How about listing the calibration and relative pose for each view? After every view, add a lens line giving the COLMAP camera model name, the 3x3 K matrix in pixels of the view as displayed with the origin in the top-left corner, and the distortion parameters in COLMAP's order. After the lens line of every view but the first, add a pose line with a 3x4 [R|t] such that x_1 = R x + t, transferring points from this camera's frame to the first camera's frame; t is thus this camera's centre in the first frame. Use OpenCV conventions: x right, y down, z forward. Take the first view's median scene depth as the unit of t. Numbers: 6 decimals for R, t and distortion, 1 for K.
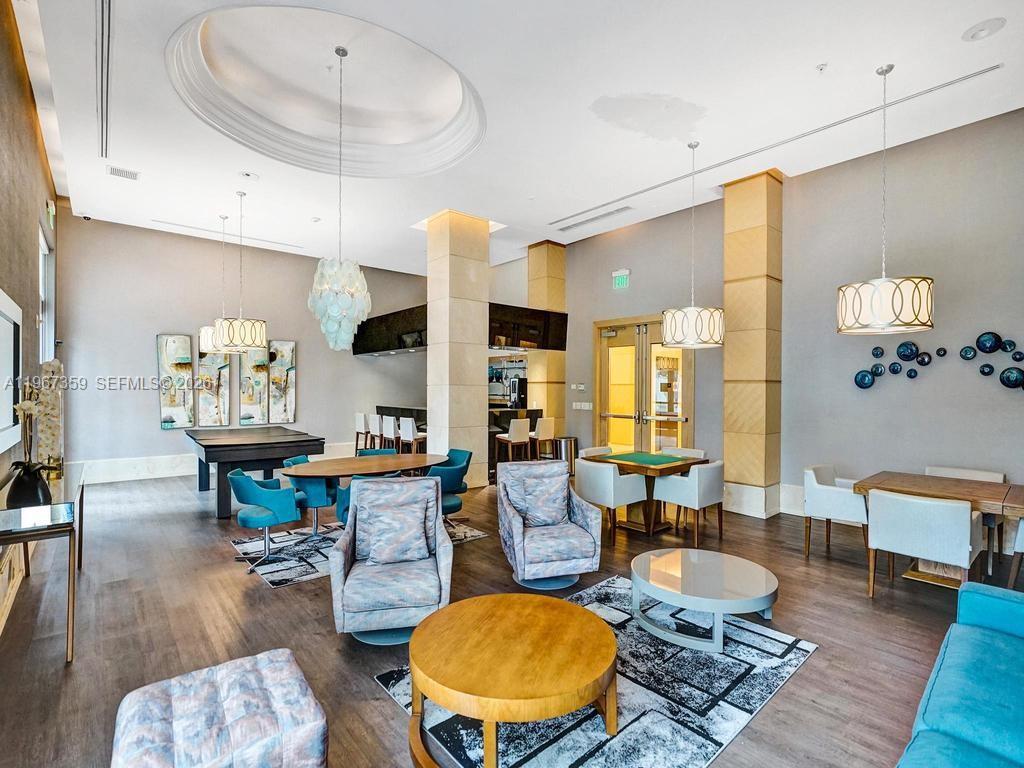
lens RADIAL K [[468.6, 0, 504.8], [0, 468.6, 387.7], [0, 0, 1]] dist [0.000895, 0.000117]
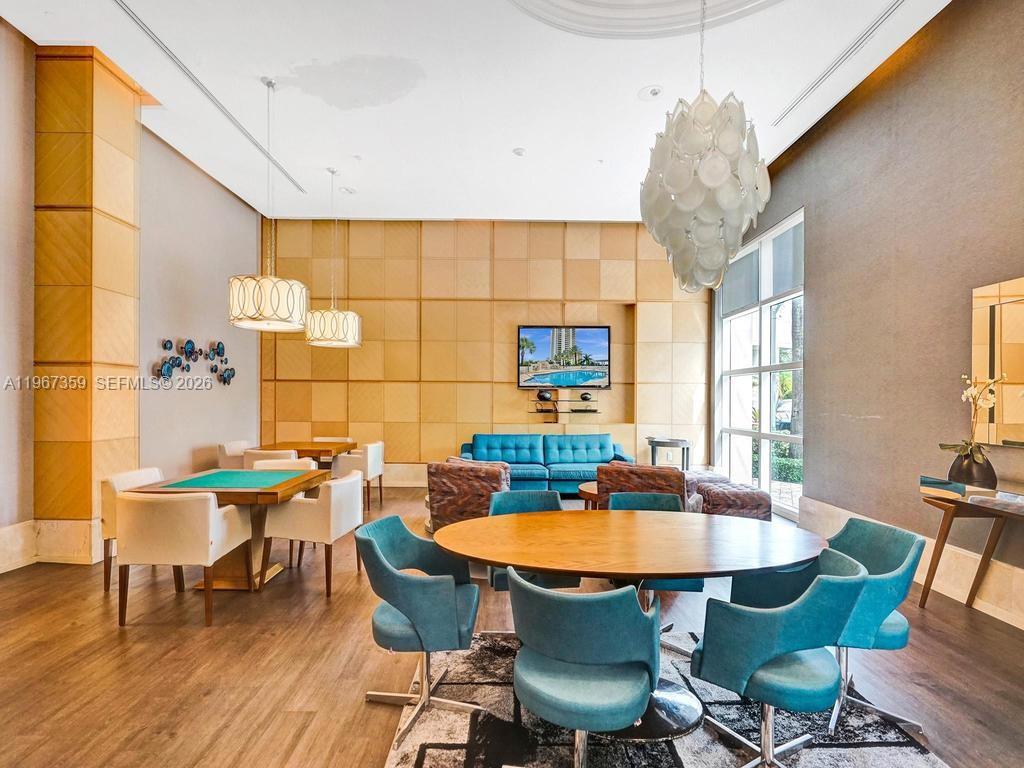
lens RADIAL K [[491.6, 0, 502.3], [0, 491.6, 400.4], [0, 0, 1]] dist [0.000332, 0.000524]
pose [[-0.758849, -0.013698, 0.651123, -0.517705], [-0.015698, 0.999873, 0.002739, 0.034965], [-0.651078, -0.008143, -0.758967, 1.495528]]
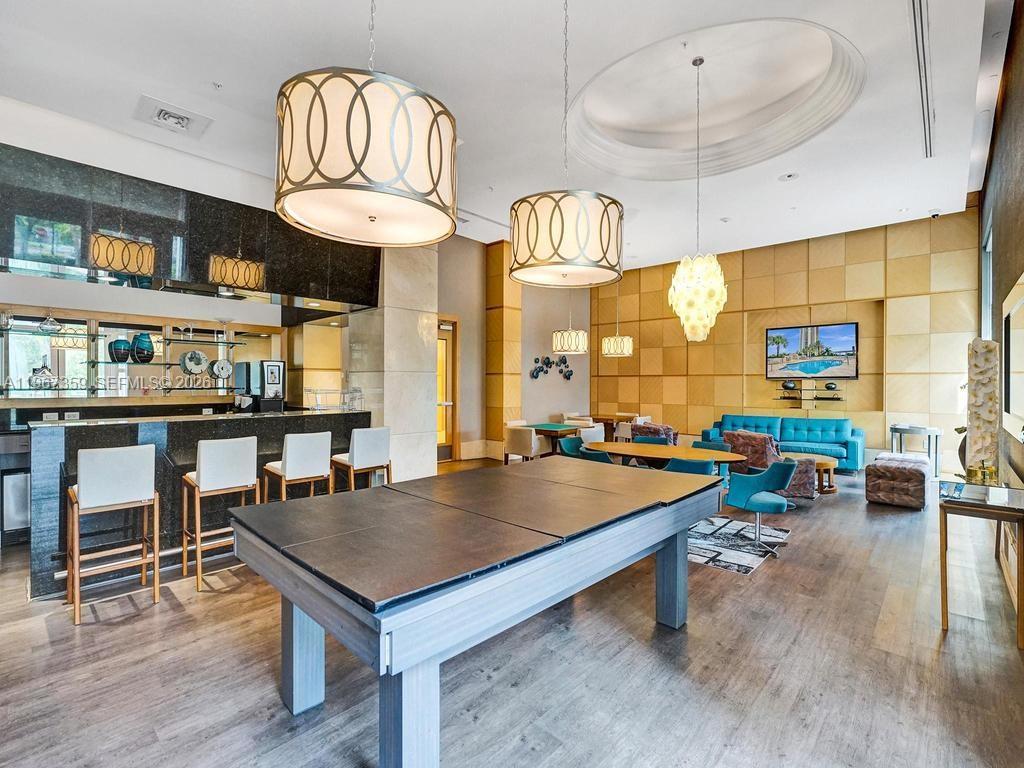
lens RADIAL K [[468.6, 0, 504.8], [0, 468.6, 387.7], [0, 0, 1]] dist [0.000895, 0.000117]
pose [[-0.102407, -0.017534, 0.994588, -1.324795], [-0.008465, 0.999824, 0.016755, 0.008472], [-0.994707, -0.006703, -0.102538, 1.498731]]
